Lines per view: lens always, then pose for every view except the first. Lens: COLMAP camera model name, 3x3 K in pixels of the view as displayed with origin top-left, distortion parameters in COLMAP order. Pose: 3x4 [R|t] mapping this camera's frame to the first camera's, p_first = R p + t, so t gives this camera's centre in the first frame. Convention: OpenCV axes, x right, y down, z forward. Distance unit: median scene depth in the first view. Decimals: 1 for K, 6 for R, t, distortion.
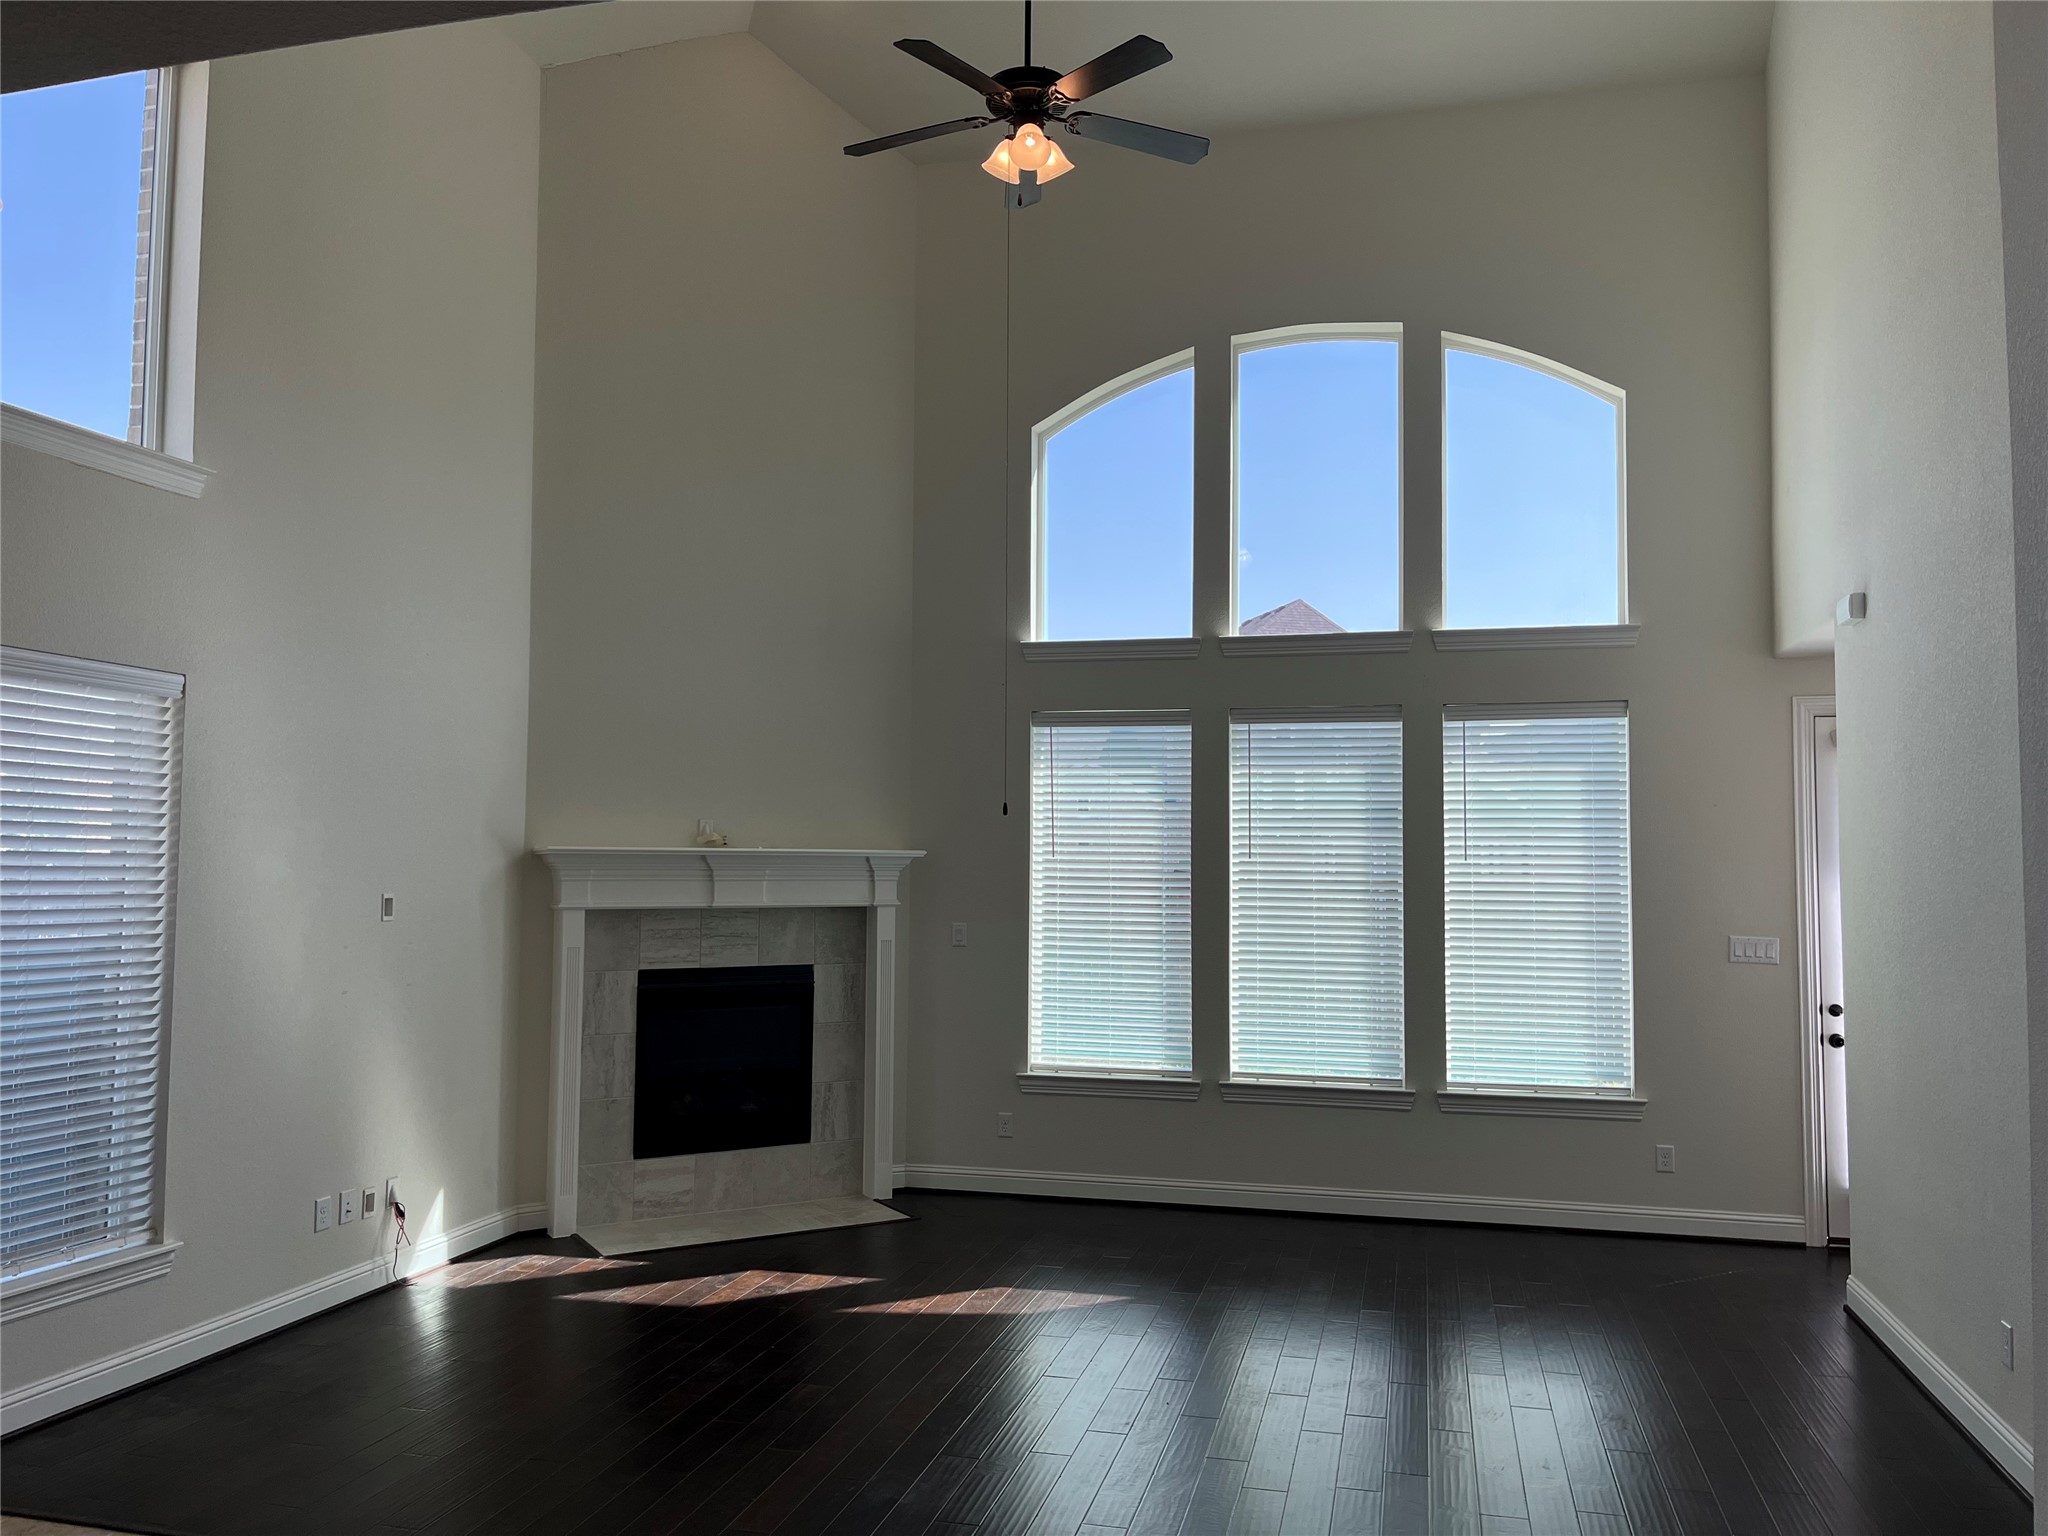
lens RADIAL K [[1545.8, 0, 1034.9], [0, 1545.8, 777.6], [0, 0, 1]] dist [0.070218, -0.092506]
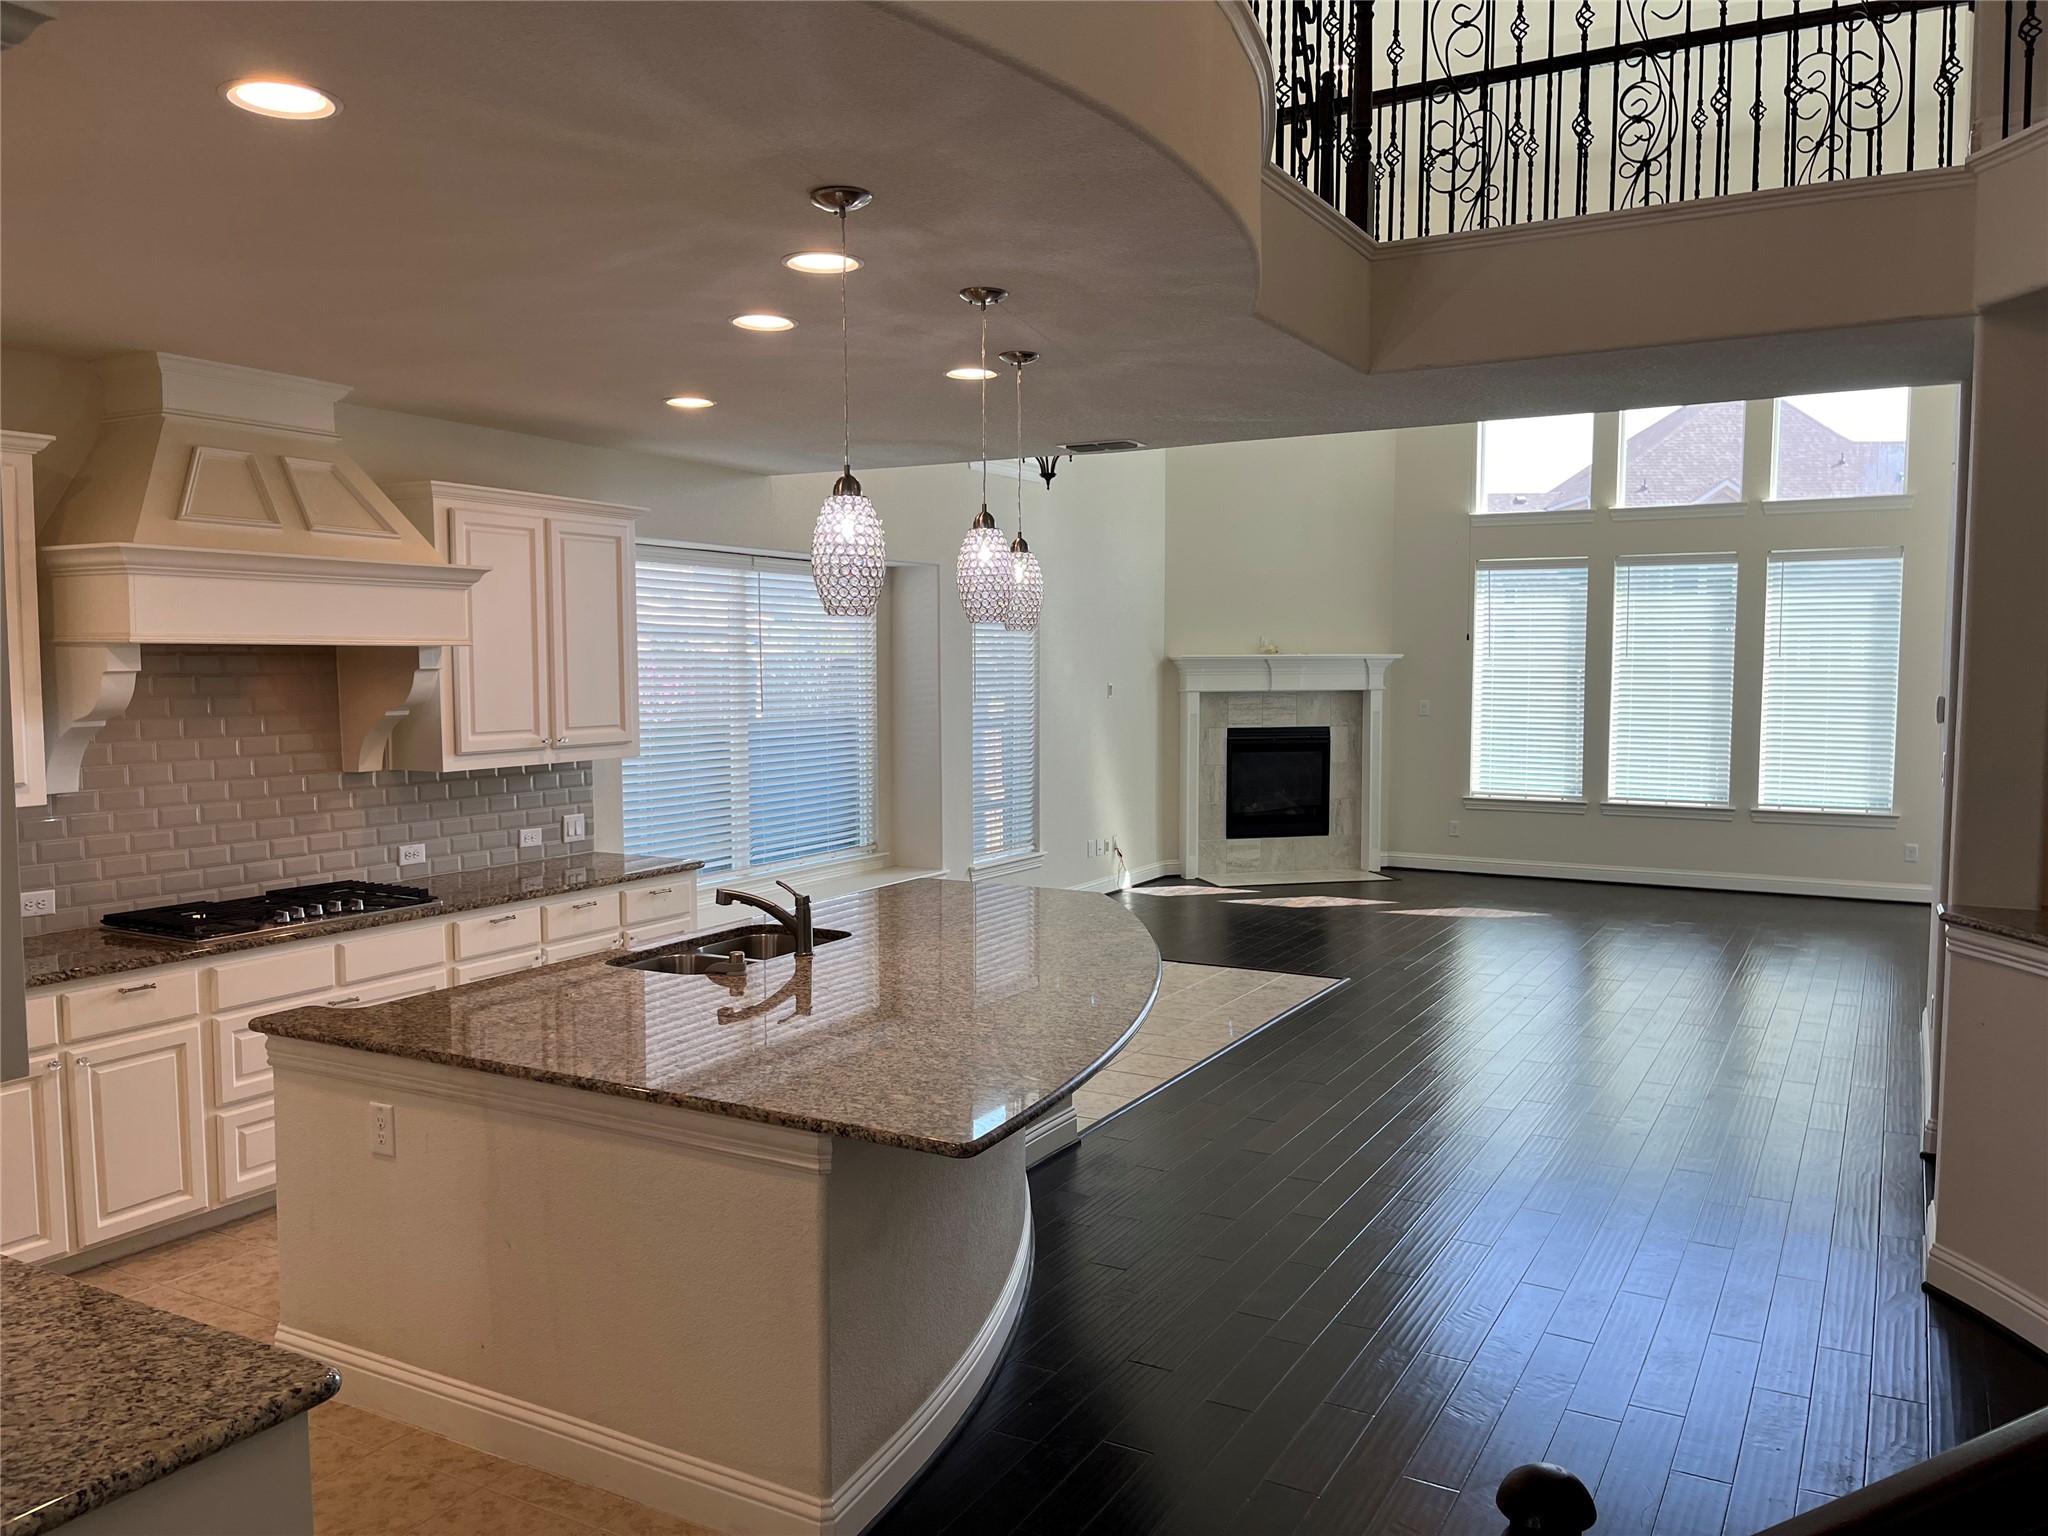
lens RADIAL K [[1545.8, 0, 1030.5], [0, 1545.8, 777.9], [0, 0, 1]] dist [0.070218, -0.092506]
pose [[0.964426, 0.012265, -0.264069, -0.019390], [0.023764, 0.990856, 0.132812, -0.048353], [0.263284, -0.134362, 0.955316, -0.644484]]
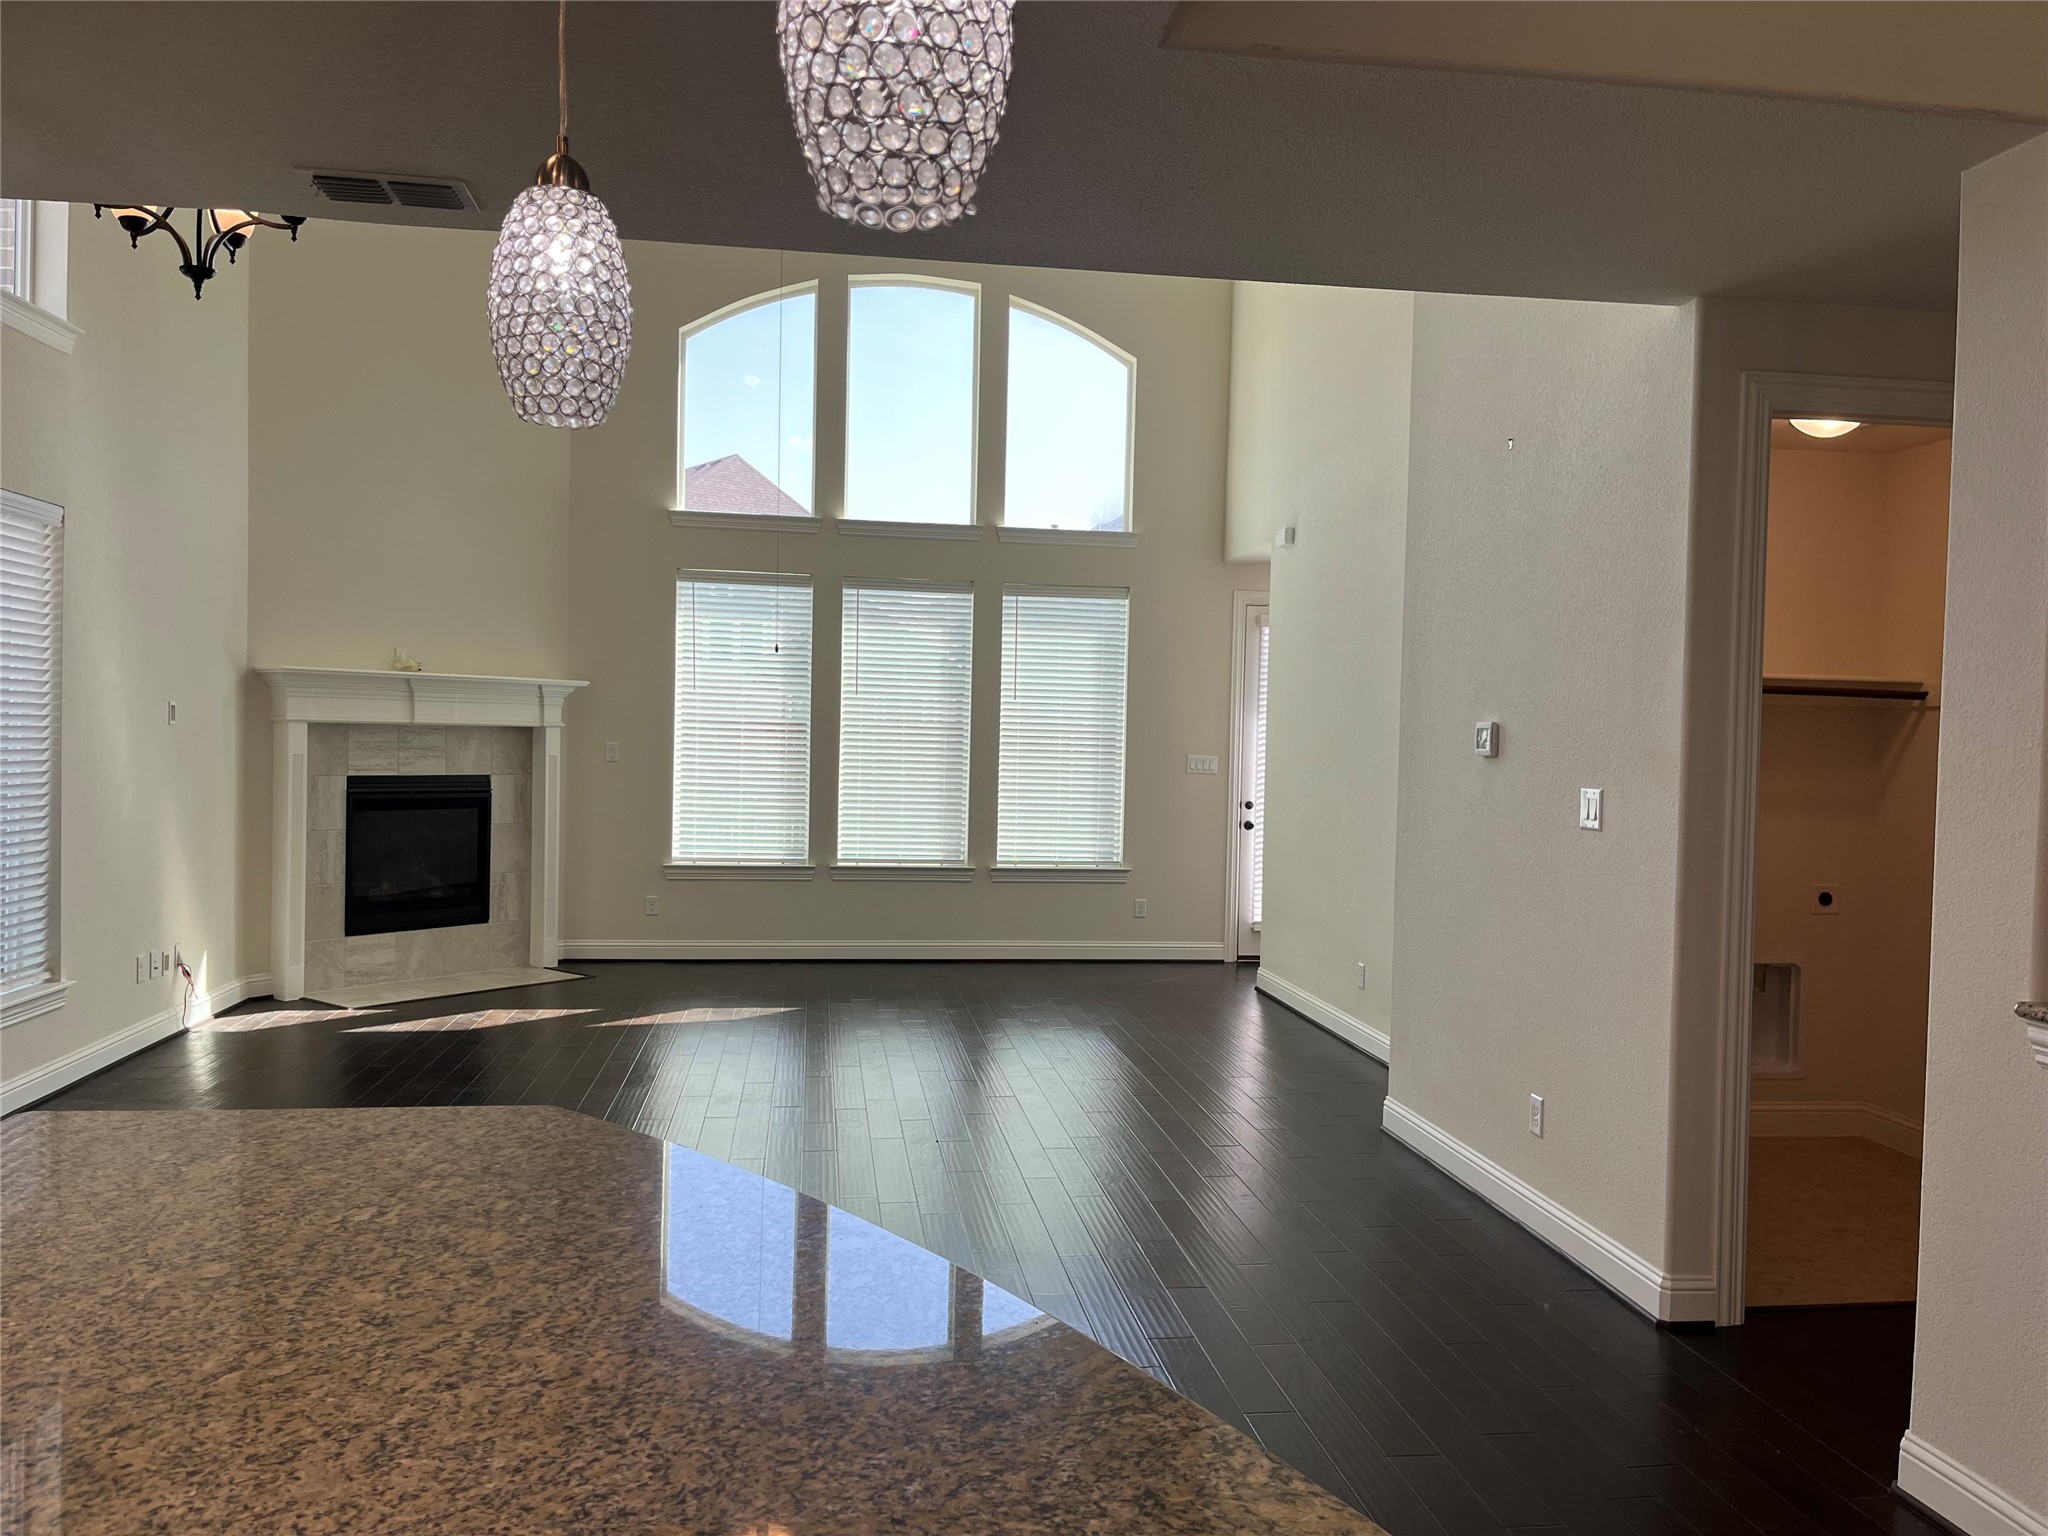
lens RADIAL K [[1545.8, 0, 1032.5], [0, 1545.8, 771.5], [0, 0, 1]] dist [0.070218, -0.092506]
pose [[0.928016, 0.006450, 0.372485, -0.212298], [-0.040149, 0.995758, 0.082784, 0.003855], [-0.370371, -0.091780, 0.924338, -0.259613]]
